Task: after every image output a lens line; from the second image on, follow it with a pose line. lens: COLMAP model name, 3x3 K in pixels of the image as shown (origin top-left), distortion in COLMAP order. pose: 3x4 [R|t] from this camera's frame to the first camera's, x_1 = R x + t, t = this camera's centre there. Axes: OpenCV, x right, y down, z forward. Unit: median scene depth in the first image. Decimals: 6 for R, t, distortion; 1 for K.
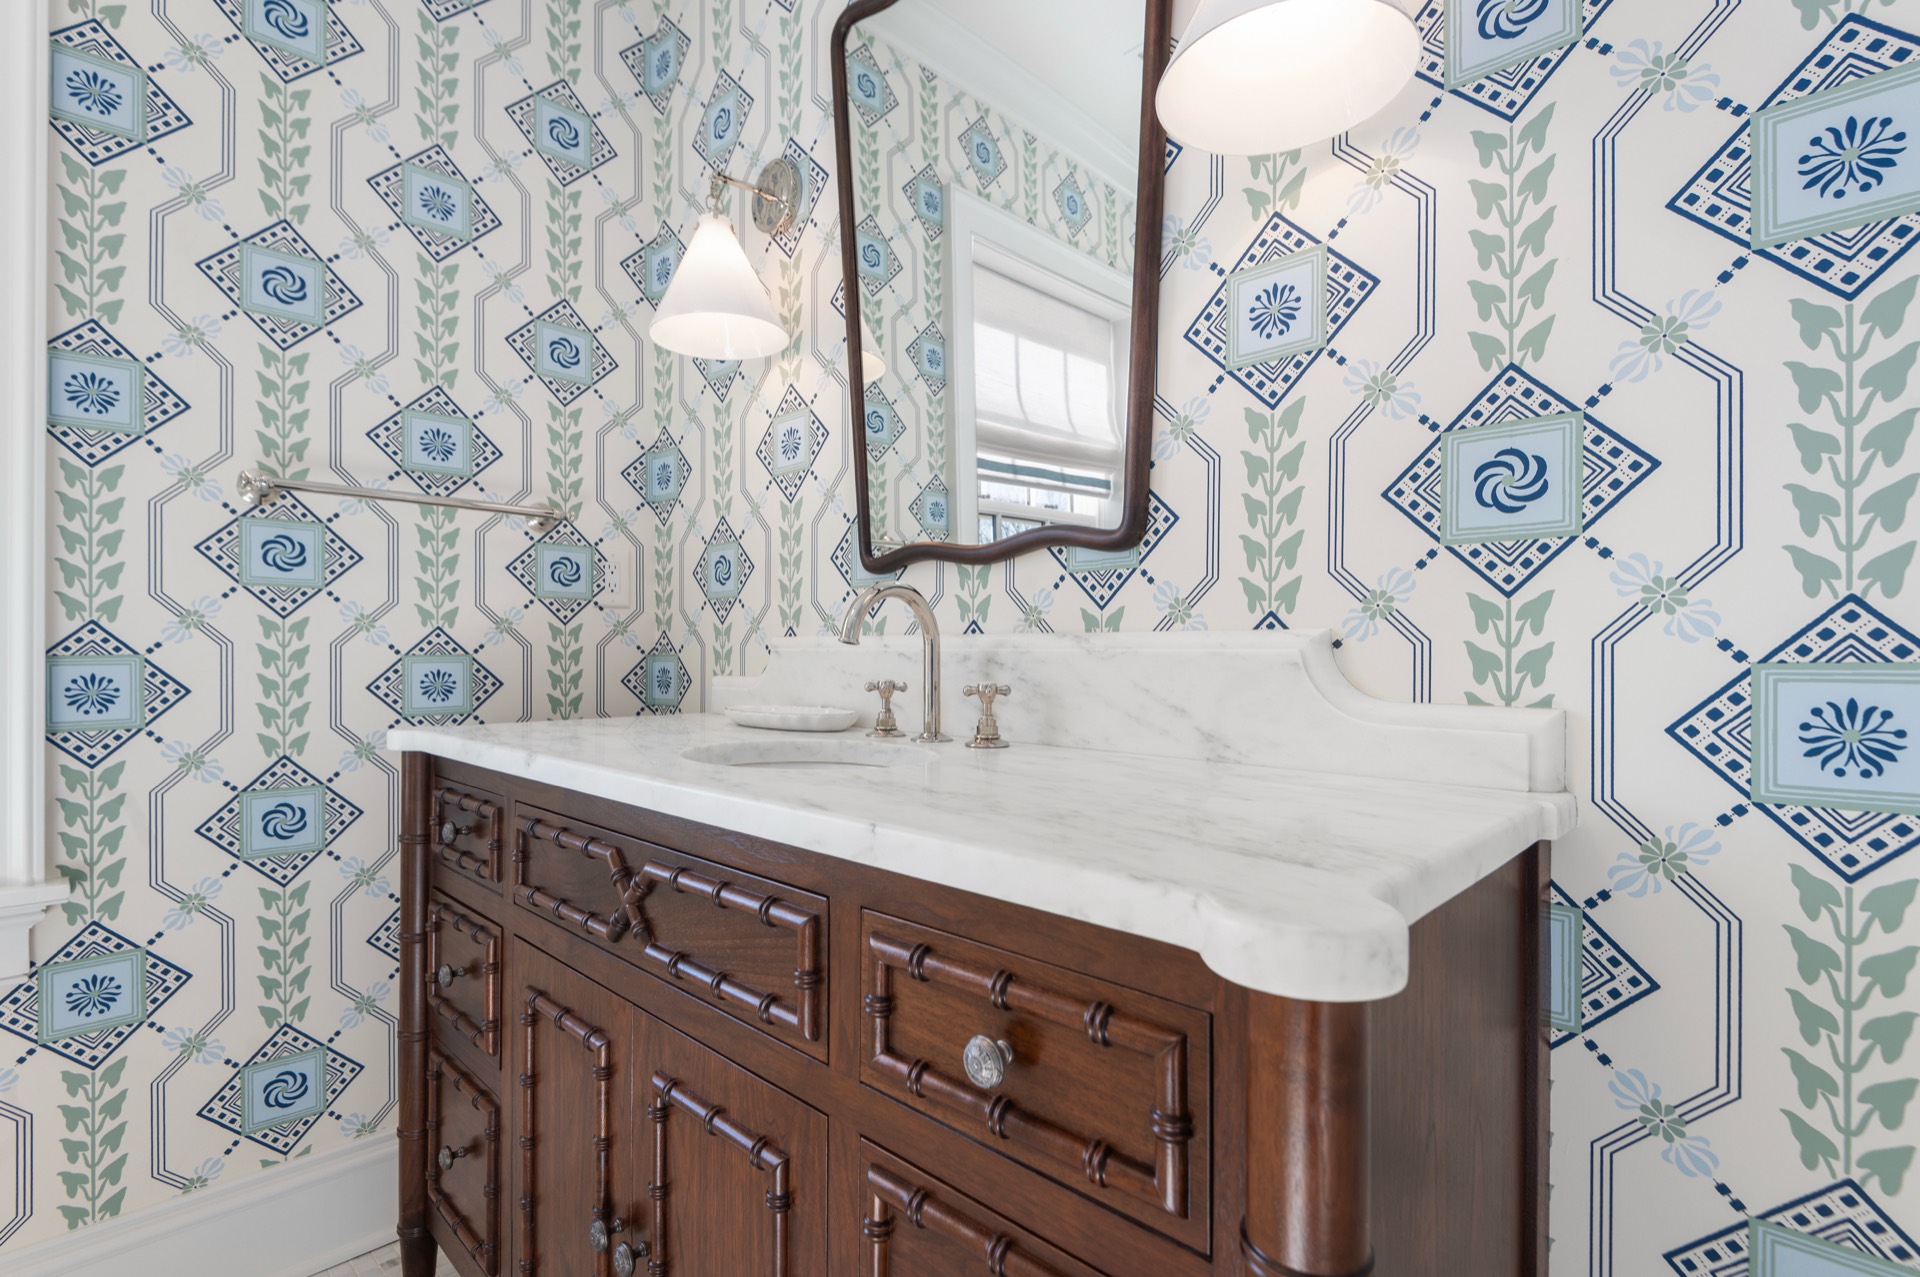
lens RADIAL K [[885.1, 0, 953.1], [0, 885.1, 648.4], [0, 0, 1]] dist [0.019878, -0.016459]
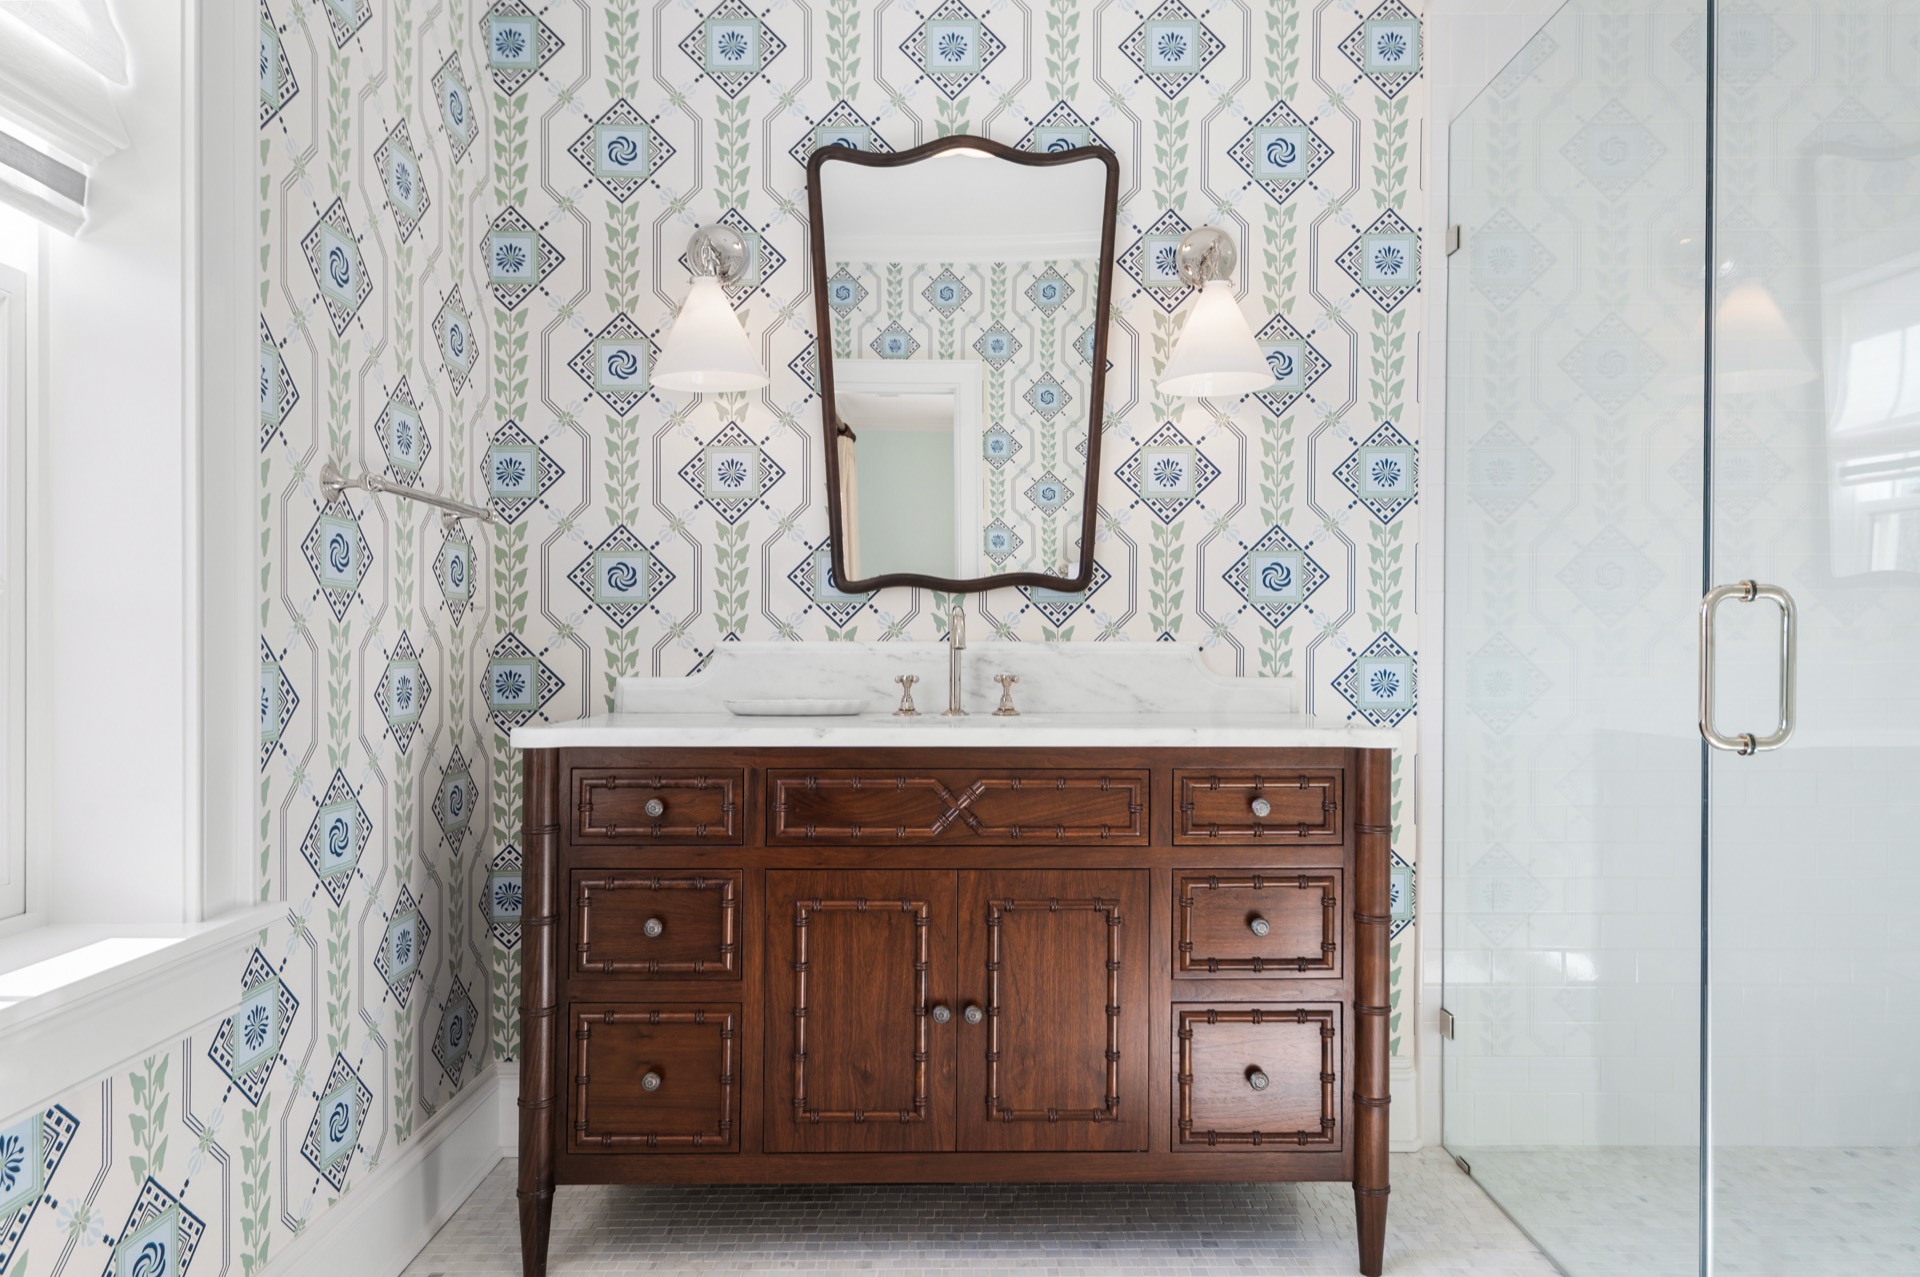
lens RADIAL K [[1227.1, 0, 962.5], [0, 1227.1, 666.7], [0, 0, 1]] dist [0.044443, -0.052924]
pose [[0.727811, -0.006797, 0.685744, -1.669943], [0.000187, 0.999953, 0.009714, 0.007073], [-0.685778, -0.006942, 0.727778, -0.579368]]
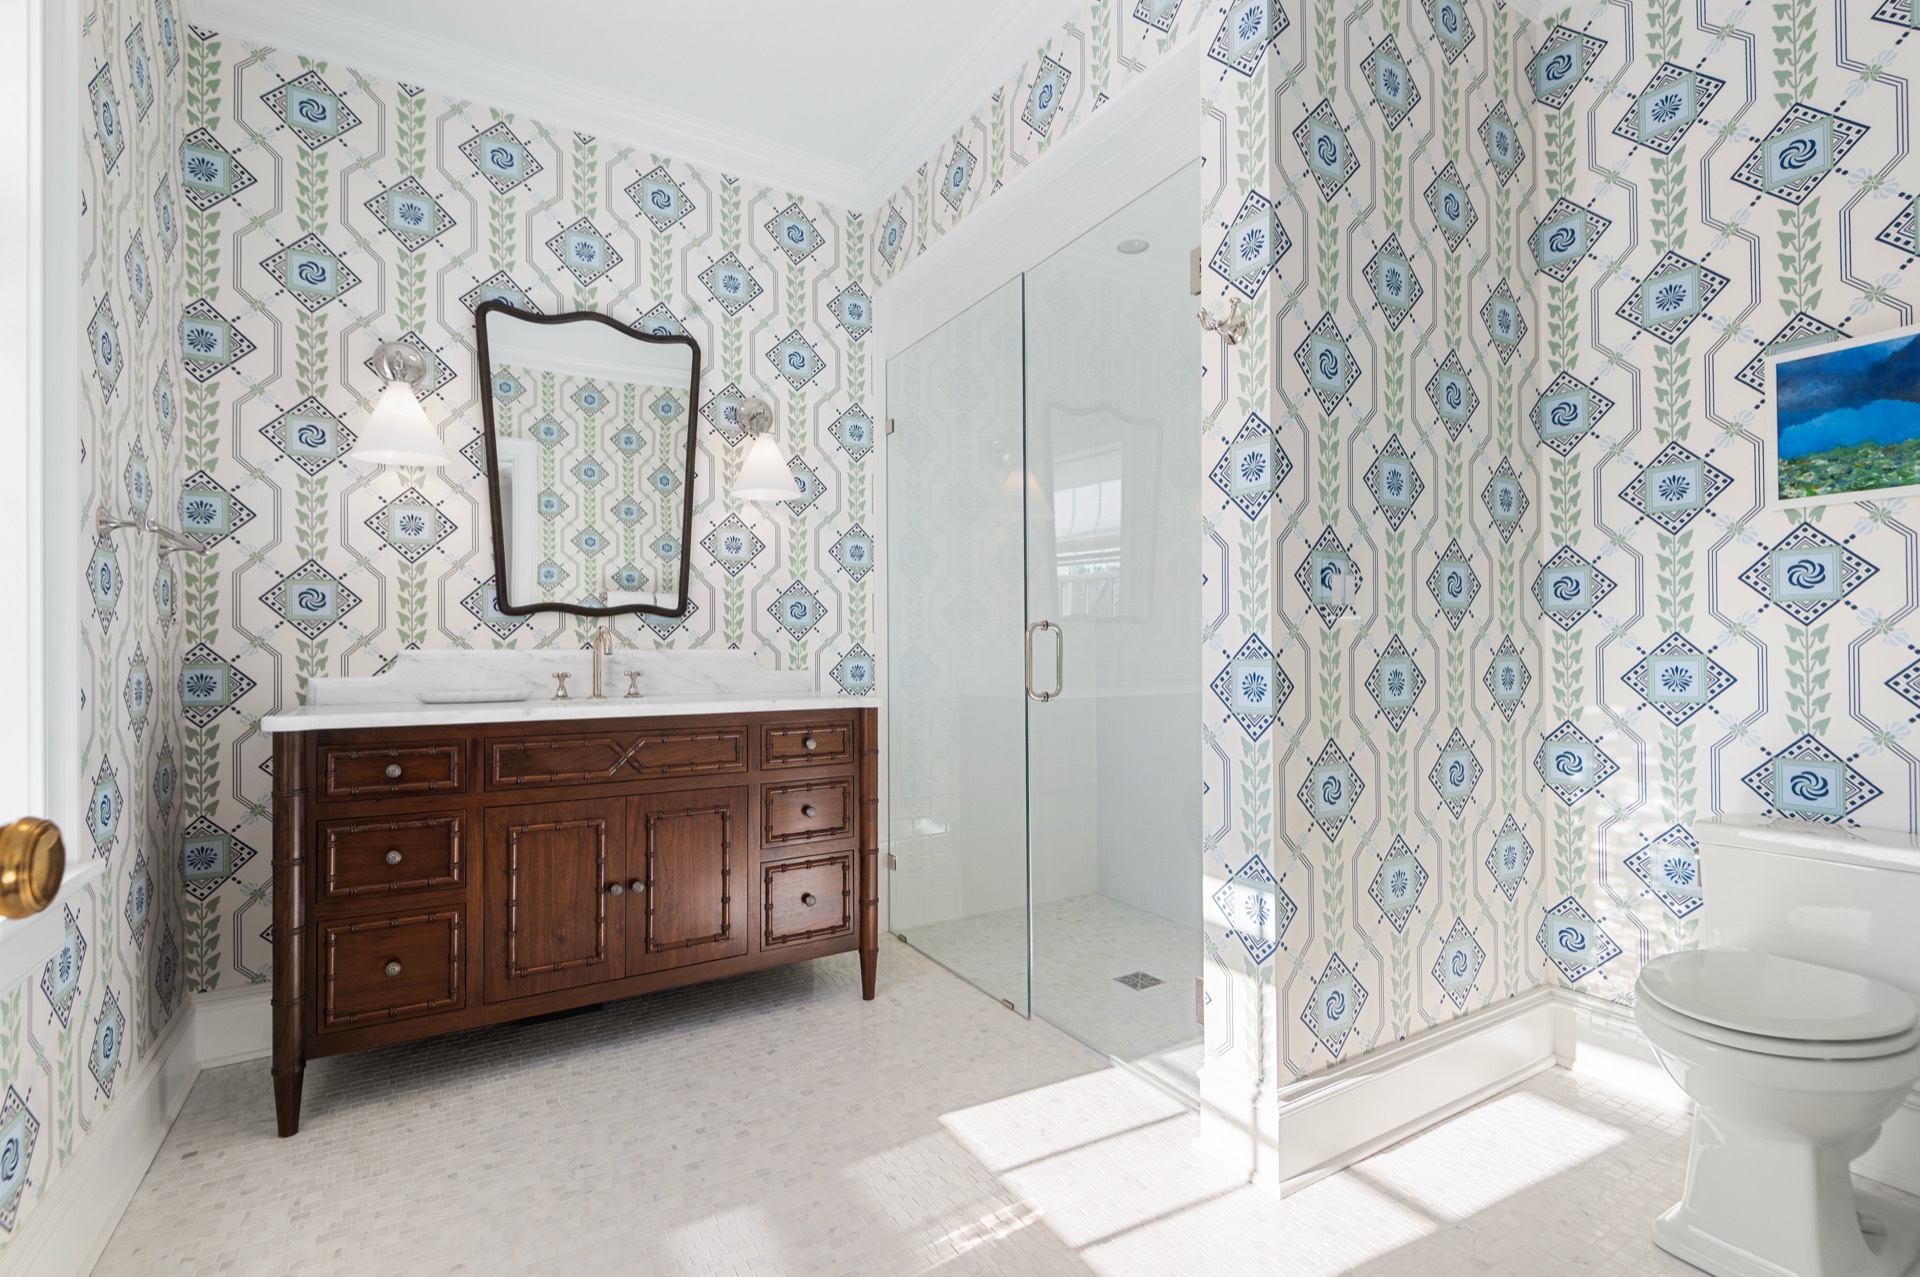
lens RADIAL K [[873.1, 0, 964.4], [0, 873.1, 655.5], [0, 0, 1]] dist [0.024281, -0.024663]
pose [[0.266893, -0.002032, 0.963724, -2.220059], [0.006986, 0.999976, 0.000174, 0.006186], [-0.963701, 0.006686, 0.266900, -0.542049]]
